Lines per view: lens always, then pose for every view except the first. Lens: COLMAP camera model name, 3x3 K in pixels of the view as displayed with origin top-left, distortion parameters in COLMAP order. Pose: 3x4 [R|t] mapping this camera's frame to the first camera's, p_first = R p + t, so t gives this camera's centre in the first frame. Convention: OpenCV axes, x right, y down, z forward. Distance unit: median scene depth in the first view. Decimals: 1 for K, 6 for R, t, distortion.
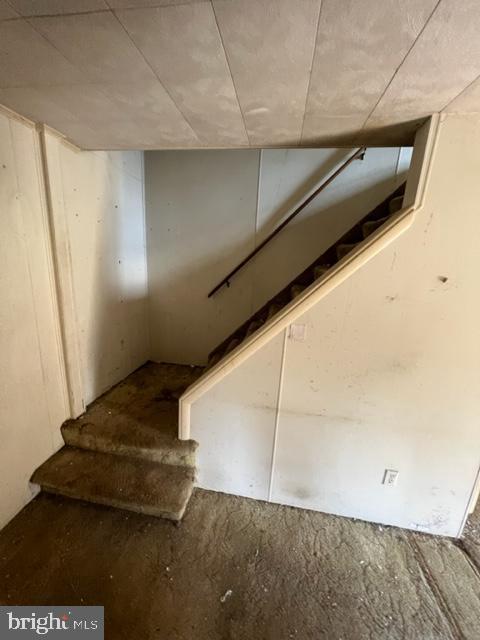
lens RADIAL K [[254.2, 0, 239.8], [0, 254.2, 321.9], [0, 0, 1]] dist [-0.002118, -0.000161]
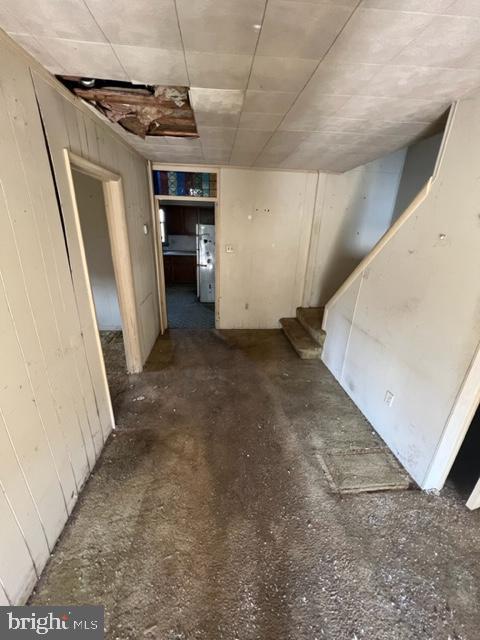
lens RADIAL K [[254.2, 0, 237.3], [0, 254.2, 321.7], [0, 0, 1]] dist [-0.002118, -0.000161]
pose [[0.242618, 0.301255, -0.922162, 1.421172], [-0.243875, 0.938977, 0.242585, 0.123229], [0.938969, 0.166036, 0.301281, -0.159941]]
